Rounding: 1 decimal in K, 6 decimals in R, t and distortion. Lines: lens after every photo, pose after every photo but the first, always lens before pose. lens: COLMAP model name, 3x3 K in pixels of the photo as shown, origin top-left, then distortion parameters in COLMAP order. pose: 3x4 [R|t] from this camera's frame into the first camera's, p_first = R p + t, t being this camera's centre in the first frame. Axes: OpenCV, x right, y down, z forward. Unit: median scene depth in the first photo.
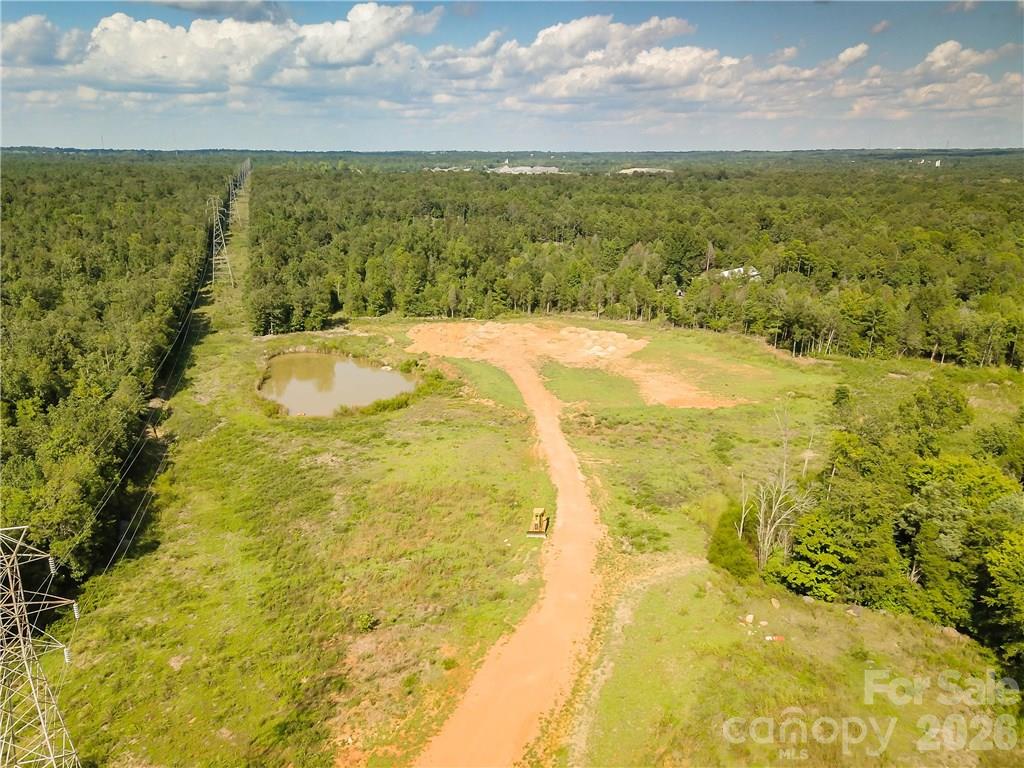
lens RADIAL K [[797.7, 0, 504.0], [0, 797.7, 381.4], [0, 0, 1]] dist [0.004697, 0.015096]
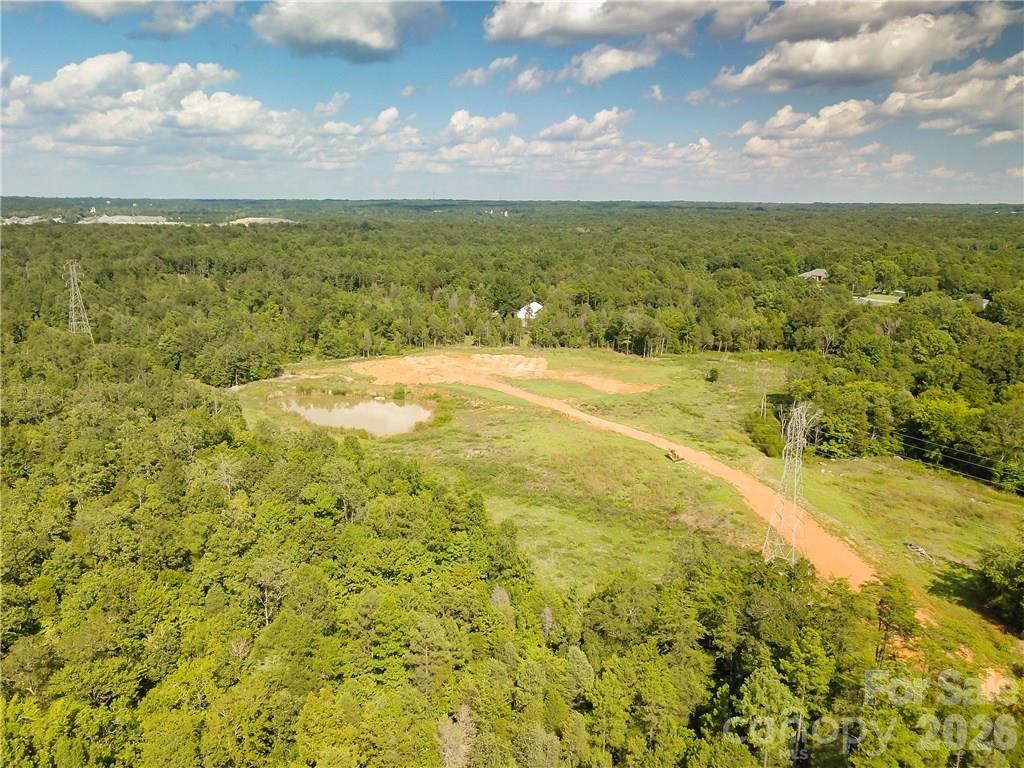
lens RADIAL K [[797.7, 0, 504.0], [0, 797.7, 381.4], [0, 0, 1]] dist [0.004697, 0.015096]
pose [[0.860762, -0.104761, 0.498110, -0.504115], [0.131785, 0.991091, -0.019289, 0.005543], [-0.491652, 0.082247, 0.866899, -0.125626]]
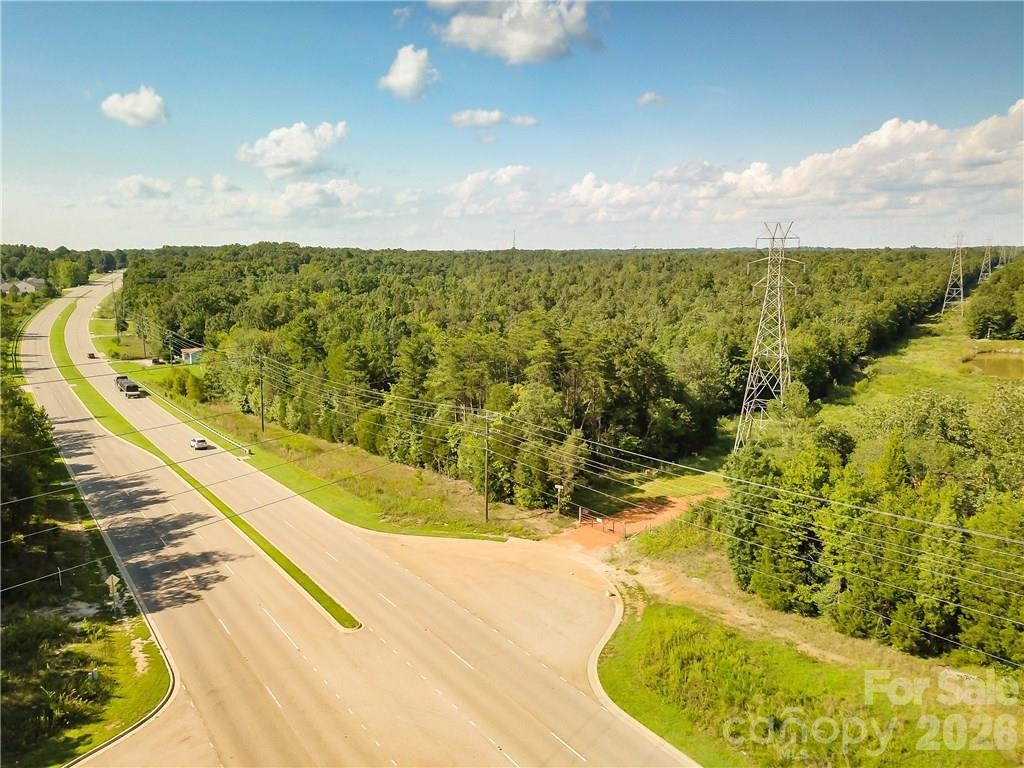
lens RADIAL K [[797.7, 0, 504.0], [0, 797.7, 381.4], [0, 0, 1]] dist [0.004697, 0.015096]
pose [[0.641621, 0.122616, -0.757158, 0.114597], [-0.214165, 0.976518, -0.023345, 0.158746], [0.736516, 0.177135, 0.652815, -0.175104]]
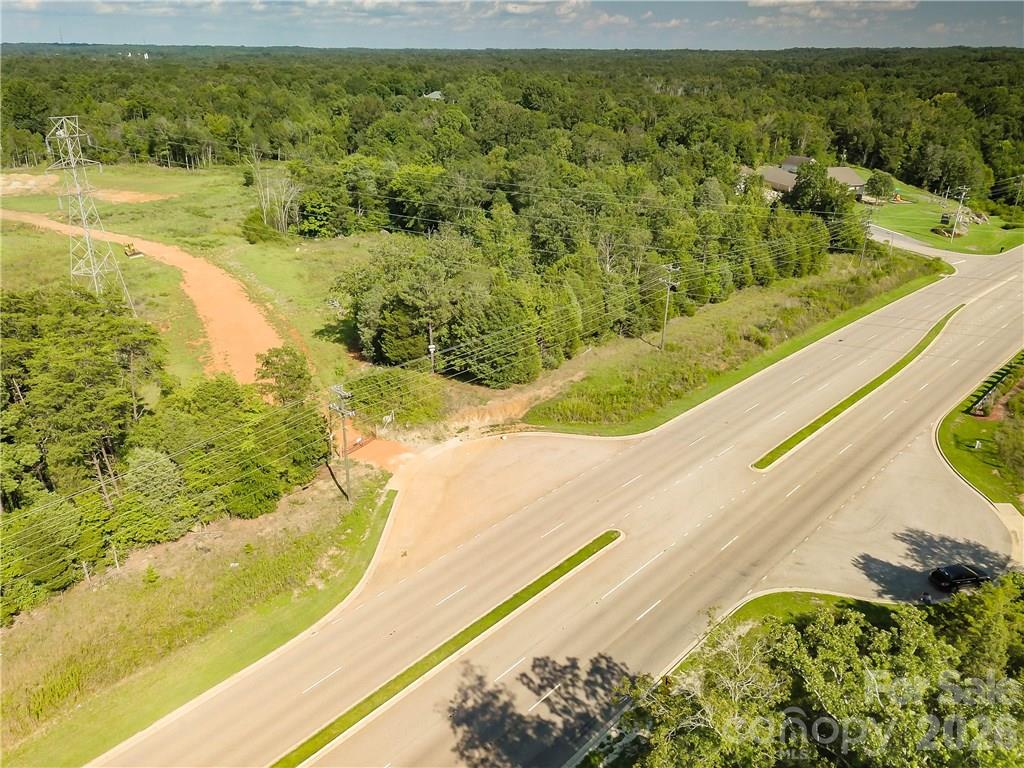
lens RADIAL K [[771.6, 0, 512.0], [0, 771.6, 384.0], [0, 0, 1]] dist [0.025242, 0.000725]
pose [[0.611748, -0.306612, 0.729215, -0.294518], [0.215939, 0.951544, 0.218941, 0.116987], [-0.761009, 0.023529, 0.648314, -0.189644]]
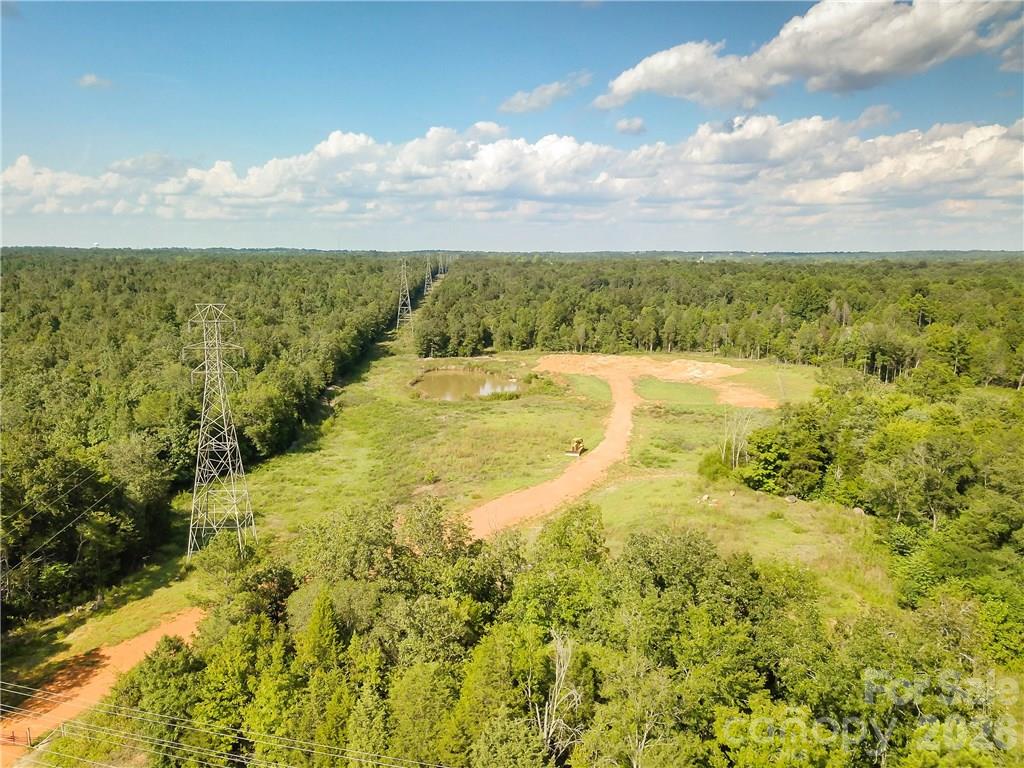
lens RADIAL K [[792.3, 0, 479.4], [0, 792.3, 387.2], [0, 0, 1]] dist [0.131350, -0.133069]
pose [[0.961355, 0.044182, -0.271743, 0.113619], [-0.074985, 0.991743, -0.104033, 0.106440], [0.264902, 0.120389, 0.956730, -0.145305]]
